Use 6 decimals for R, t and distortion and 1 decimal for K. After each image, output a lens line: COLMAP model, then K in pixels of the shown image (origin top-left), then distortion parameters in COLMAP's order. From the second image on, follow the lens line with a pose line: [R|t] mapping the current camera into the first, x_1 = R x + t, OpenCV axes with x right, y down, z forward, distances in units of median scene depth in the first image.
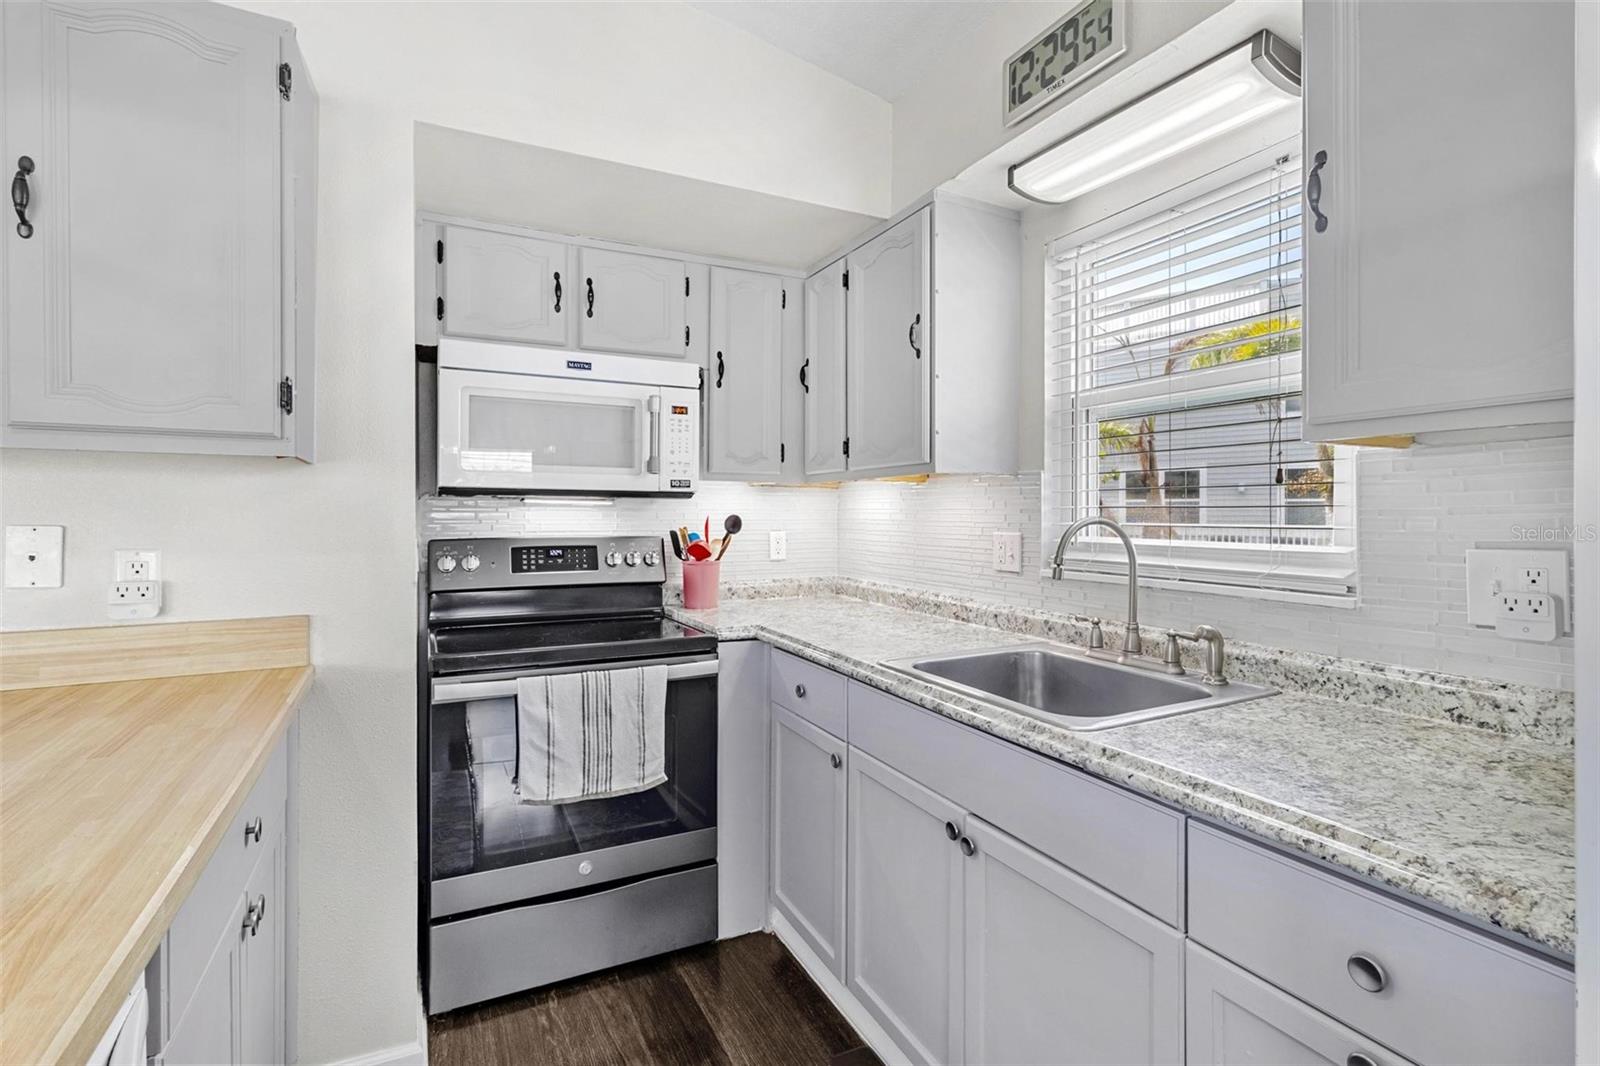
lens RADIAL K [[760.9, 0, 804.2], [0, 760.9, 521.4], [0, 0, 1]] dist [0.001003, 0.000278]
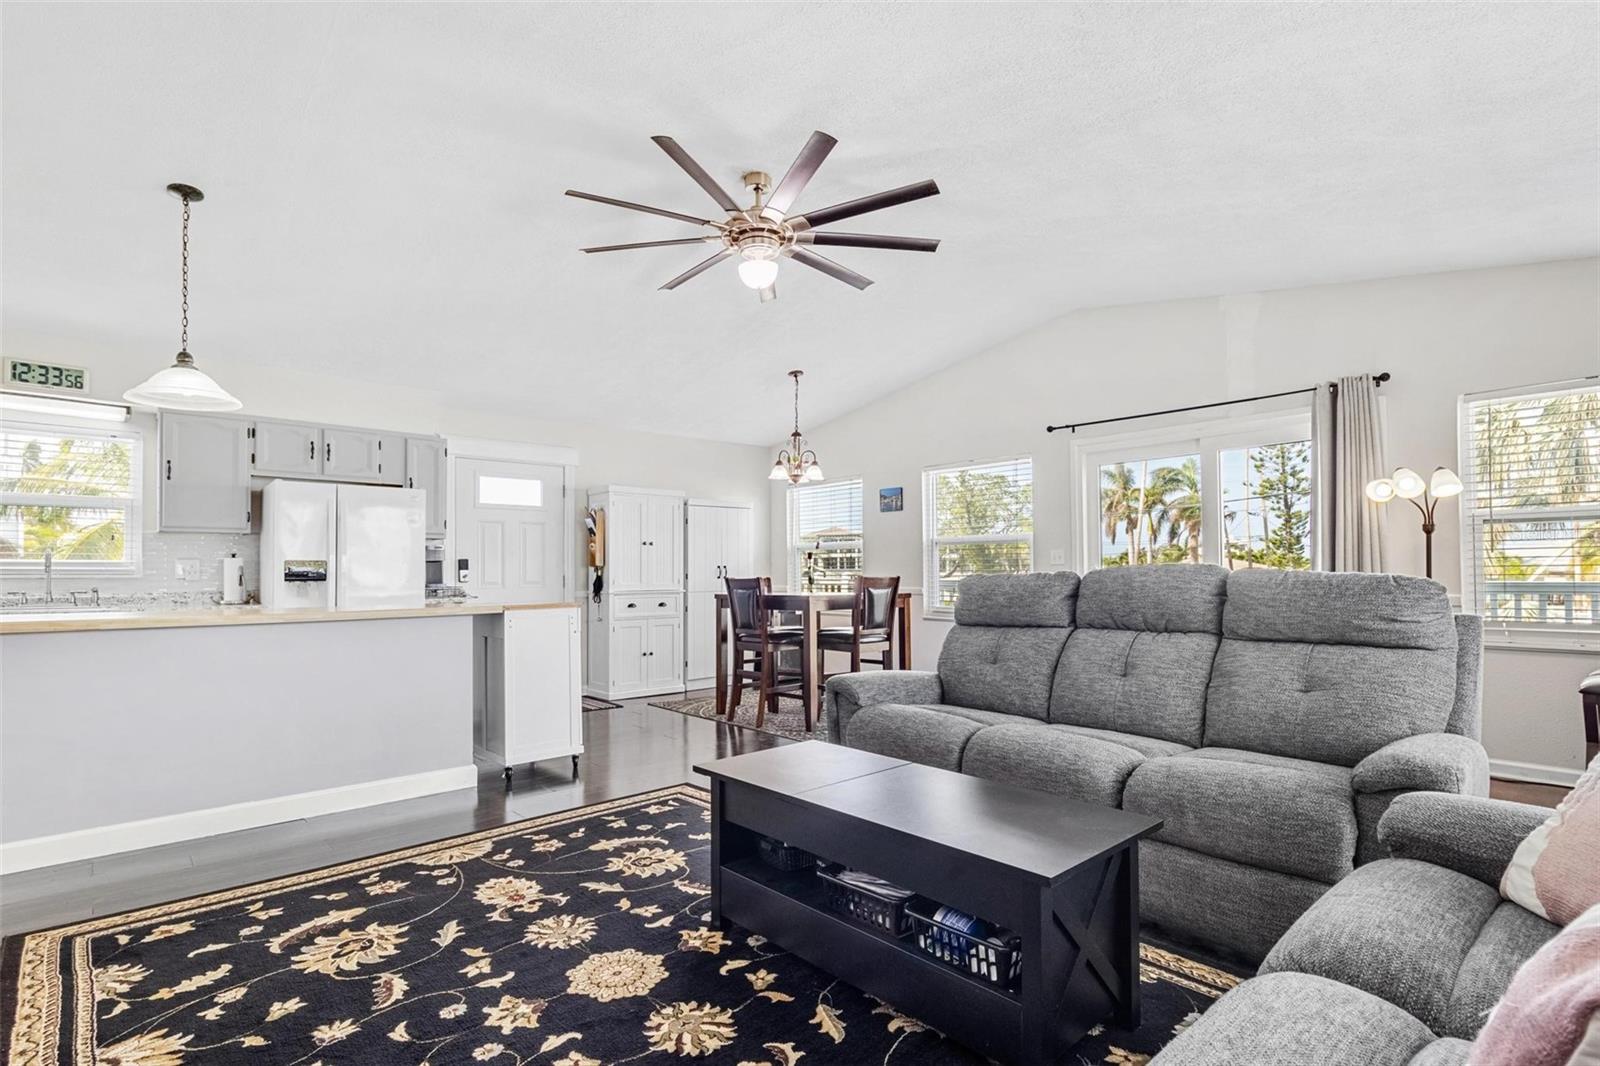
lens RADIAL K [[768.3, 0, 808.3], [0, 768.3, 562.8], [0, 0, 1]] dist [-0.001317, 0.000523]
pose [[-0.270364, 0.013511, 0.962663, -2.177368], [0.012388, 0.999868, -0.010554, 0.076005], [-0.962678, 0.009072, -0.270496, -0.608003]]
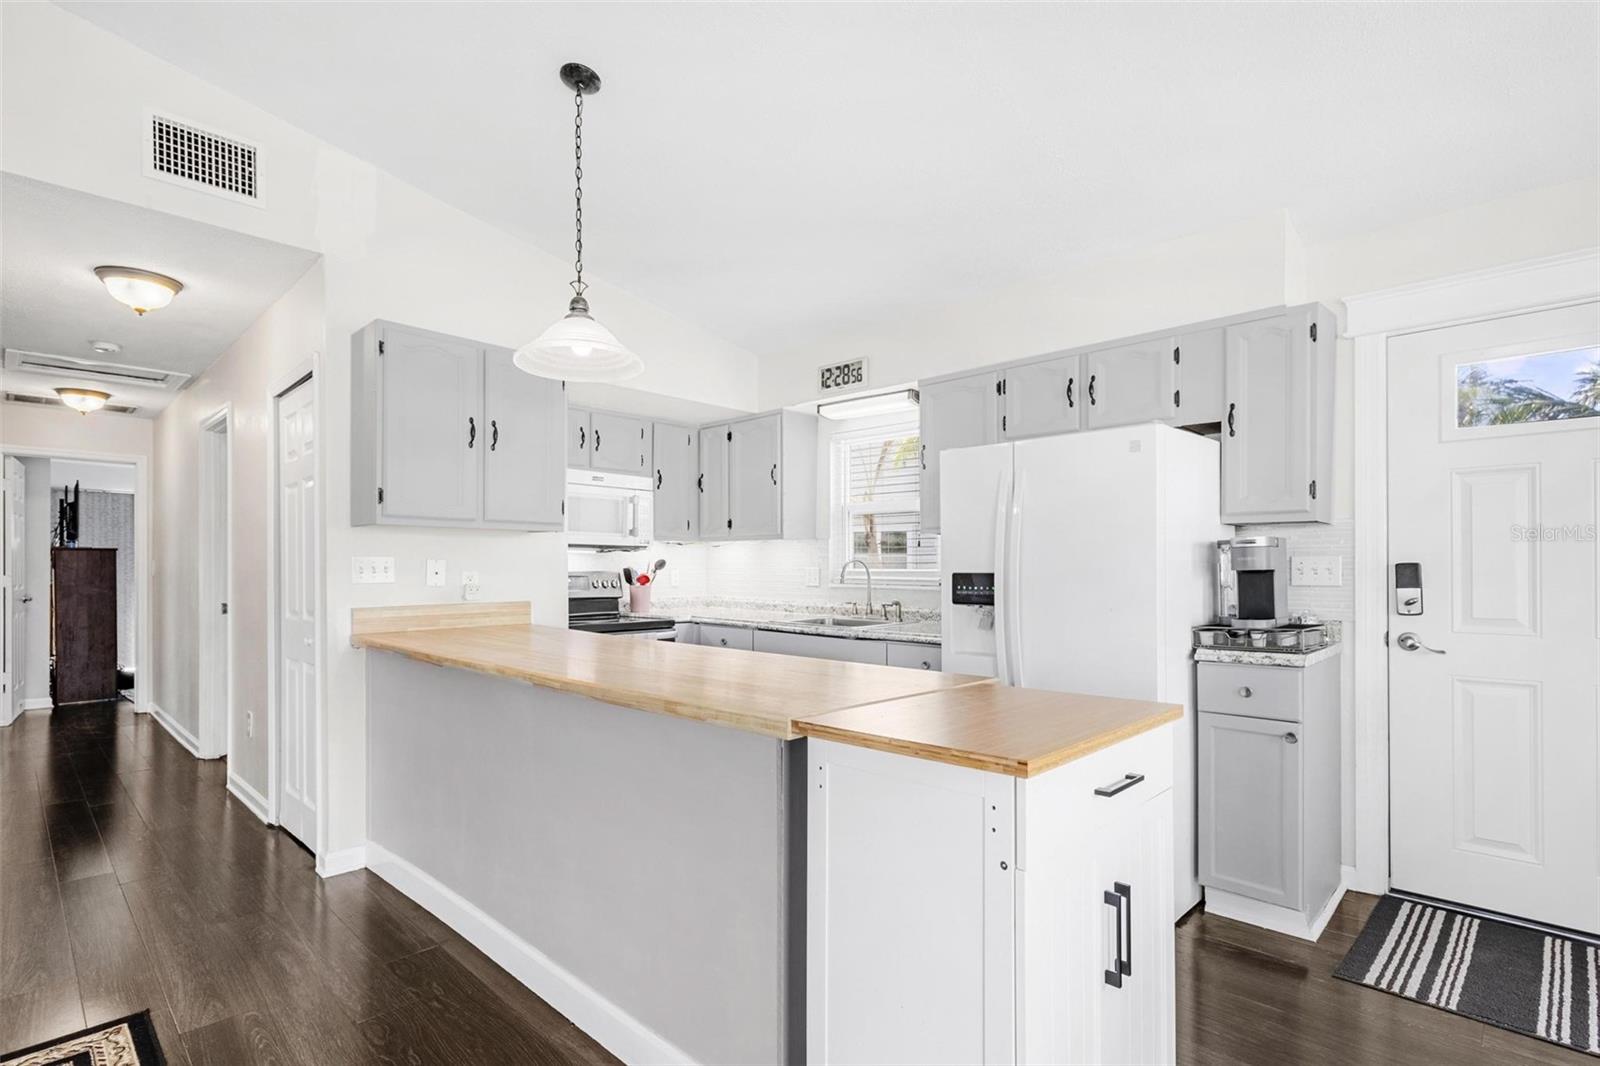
lens RADIAL K [[768.3, 0, 808.3], [0, 768.3, 562.8], [0, 0, 1]] dist [-0.001317, 0.000523]
pose [[0.940112, 0.003061, 0.340852, -0.469175], [0.002274, 0.999881, -0.015254, 0.034432], [-0.340858, 0.015116, 0.939993, -0.992607]]
